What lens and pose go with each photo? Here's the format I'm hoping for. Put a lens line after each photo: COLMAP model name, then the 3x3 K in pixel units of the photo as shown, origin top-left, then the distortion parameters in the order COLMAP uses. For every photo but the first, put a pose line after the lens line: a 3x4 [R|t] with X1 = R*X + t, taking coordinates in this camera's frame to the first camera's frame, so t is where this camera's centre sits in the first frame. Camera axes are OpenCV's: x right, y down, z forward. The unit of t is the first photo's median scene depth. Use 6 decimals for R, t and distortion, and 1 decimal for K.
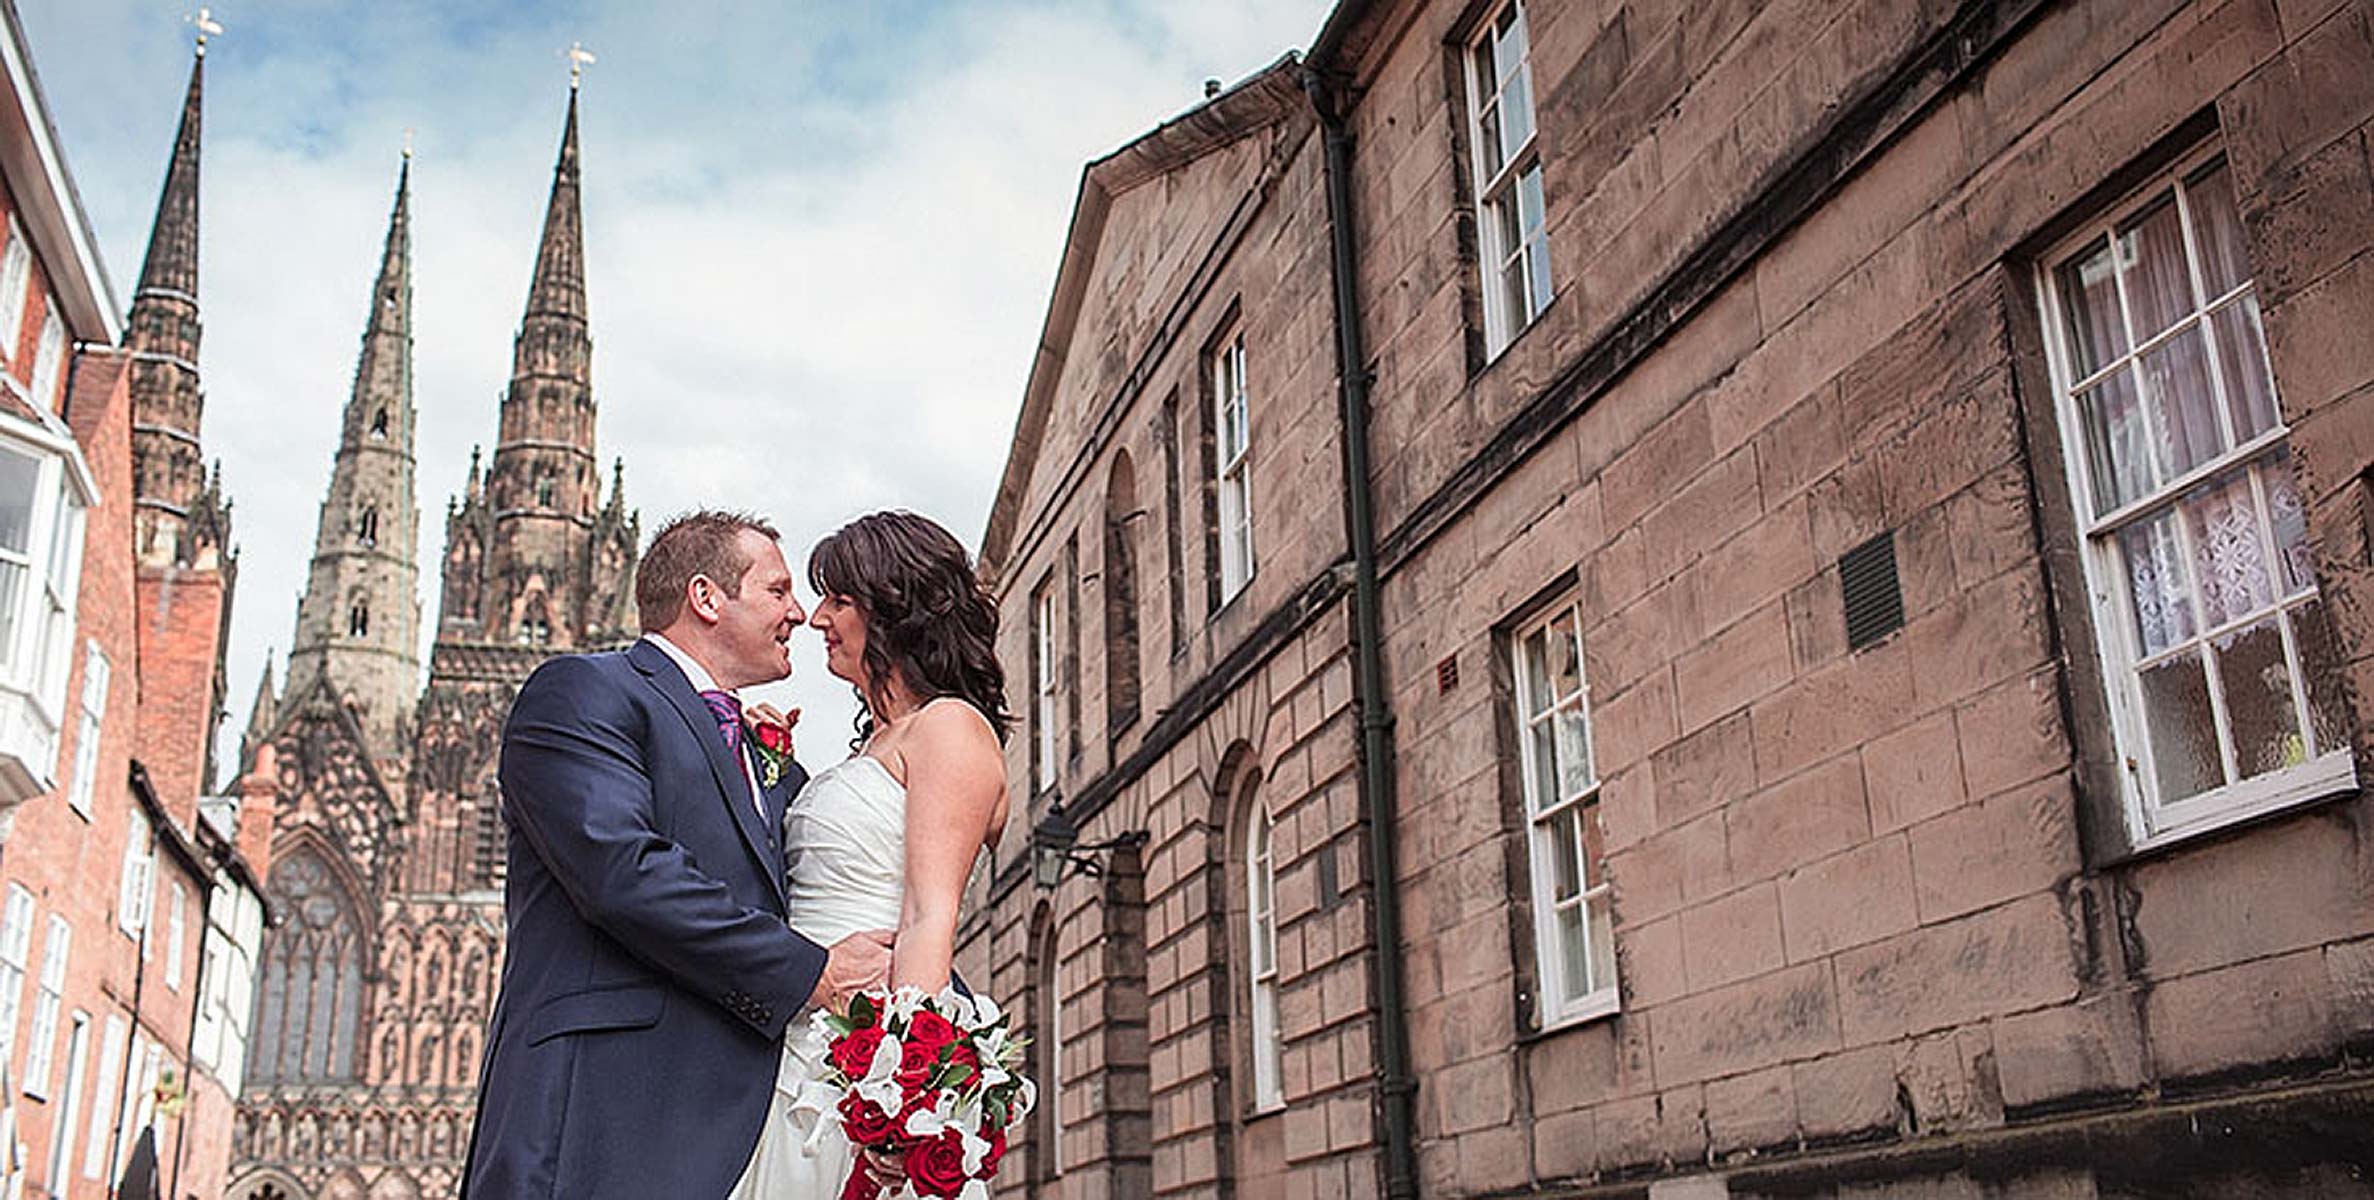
lens RADIAL K [[2365.4, 0, 1183.0], [0, 2365.4, 438.1], [0, 0, 1]] dist [0.003917, 0.004493]
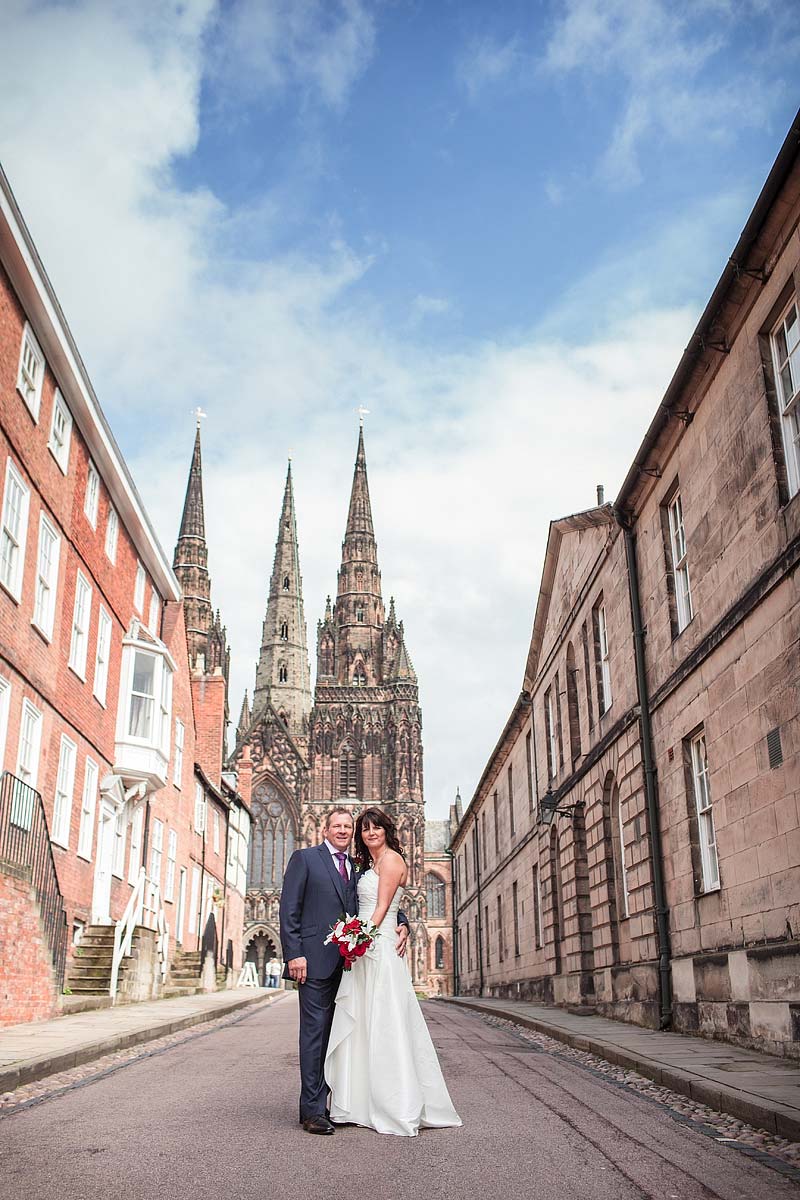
lens RADIAL K [[1148.6, 0, 414.4], [0, 1148.6, 597.4], [0, 0, 1]] dist [0.003791, 0.002568]
pose [[0.974589, -0.059599, -0.215926, 0.036758], [0.064631, 0.997776, 0.016311, -0.034108], [0.214473, -0.029852, 0.976274, -0.088755]]
